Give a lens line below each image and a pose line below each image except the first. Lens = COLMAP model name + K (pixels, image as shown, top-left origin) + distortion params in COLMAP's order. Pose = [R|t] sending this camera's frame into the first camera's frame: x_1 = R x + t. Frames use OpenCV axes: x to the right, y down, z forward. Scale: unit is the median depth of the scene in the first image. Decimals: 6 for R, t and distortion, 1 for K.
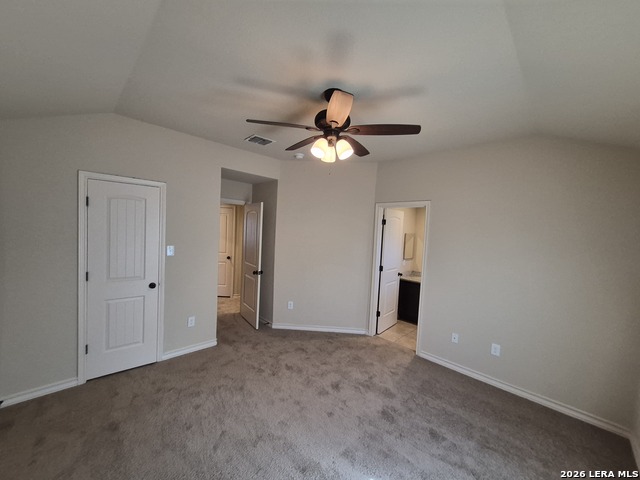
lens RADIAL K [[251.1, 0, 315.4], [0, 251.1, 242.4], [0, 0, 1]] dist [0.006938, -0.000436]
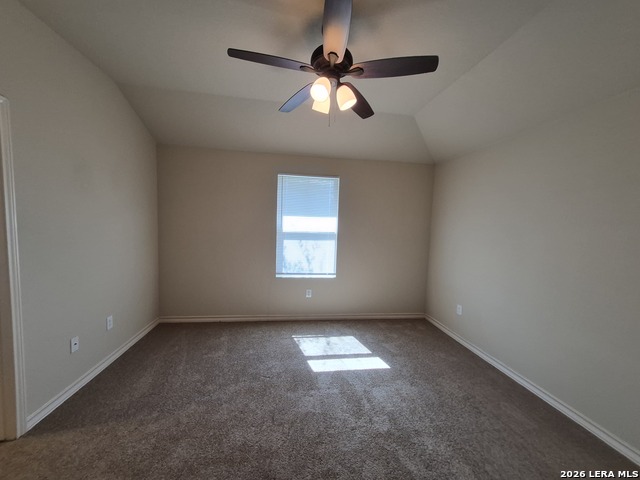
lens RADIAL K [[251.1, 0, 315.4], [0, 251.1, 242.4], [0, 0, 1]] dist [0.006938, -0.000436]
pose [[-0.794539, -0.121164, 0.595002, -0.324418], [-0.041952, 0.988502, 0.145274, -0.000989], [-0.605762, 0.090464, -0.790486, 1.215511]]
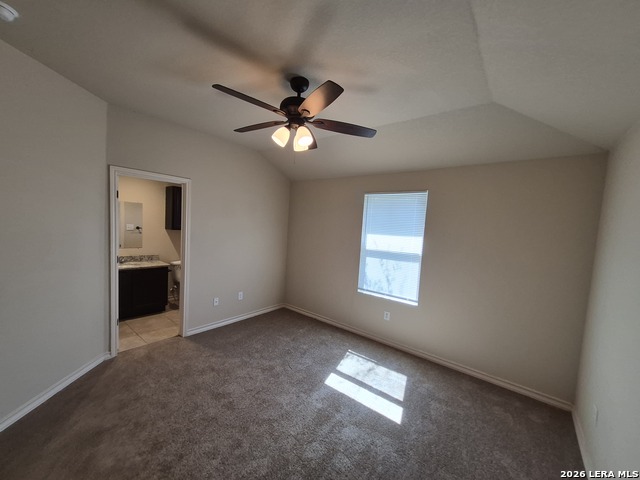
lens RADIAL K [[251.1, 0, 315.4], [0, 251.1, 242.4], [0, 0, 1]] dist [0.006938, -0.000436]
pose [[-0.098920, -0.124110, 0.987326, -0.688781], [-0.010559, 0.992267, 0.123673, -0.054855], [-0.995039, 0.001809, -0.099465, 0.709162]]
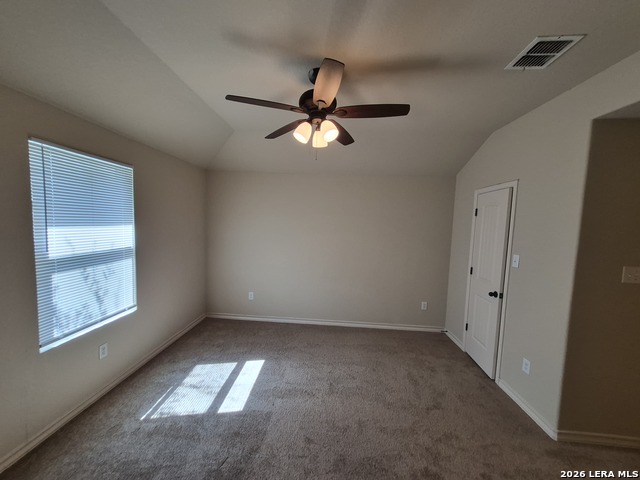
lens RADIAL K [[251.1, 0, 315.4], [0, 251.1, 242.4], [0, 0, 1]] dist [0.006938, -0.000436]
pose [[-0.741449, -0.022472, -0.670633, 0.480728], [-0.106146, 0.990783, 0.084155, -0.028039], [0.662561, 0.133581, -0.737000, 1.217861]]
